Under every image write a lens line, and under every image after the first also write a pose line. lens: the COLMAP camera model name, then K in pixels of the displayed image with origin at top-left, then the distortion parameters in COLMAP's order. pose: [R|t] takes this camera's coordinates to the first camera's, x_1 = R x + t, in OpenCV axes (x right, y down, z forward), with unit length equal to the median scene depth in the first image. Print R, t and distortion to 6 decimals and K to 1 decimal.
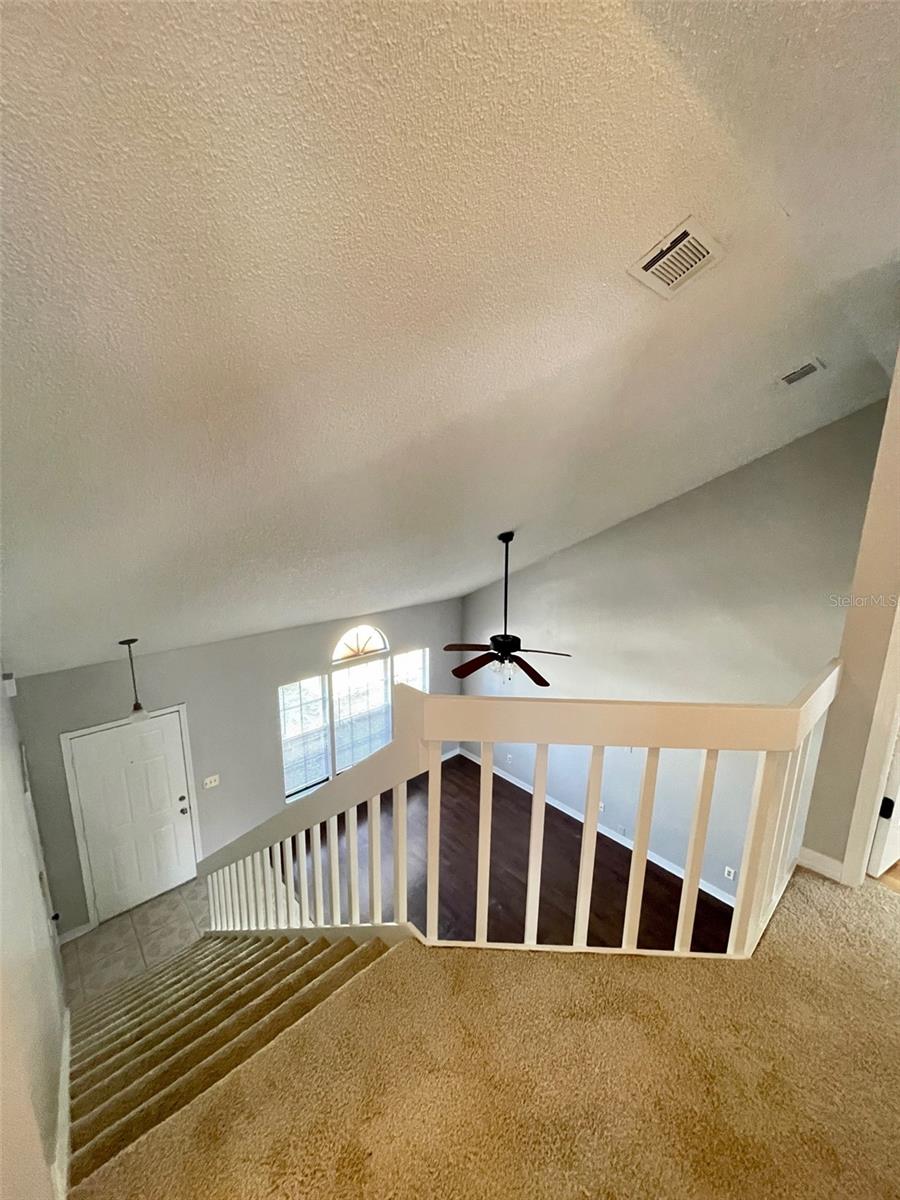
lens RADIAL K [[483.2, 0, 452.9], [0, 483.2, 597.5], [0, 0, 1]] dist [-0.020934, 0.016176]
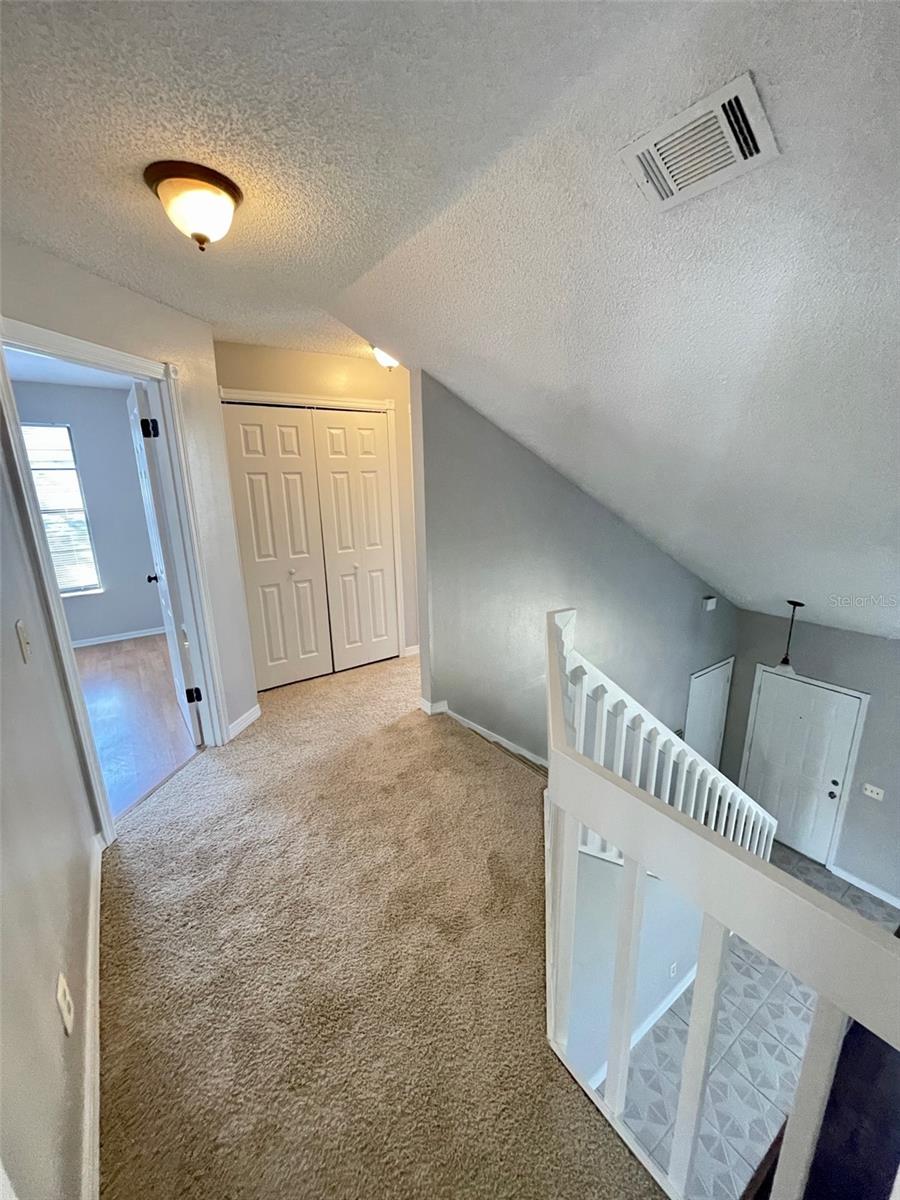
lens RADIAL K [[483.2, 0, 452.9], [0, 483.2, 597.5], [0, 0, 1]] dist [-0.020934, 0.016176]
pose [[-0.133205, 0.236153, -0.962543, 0.410788], [-0.188361, 0.947464, 0.258520, -0.048895], [0.973024, 0.215742, -0.081725, 0.247108]]
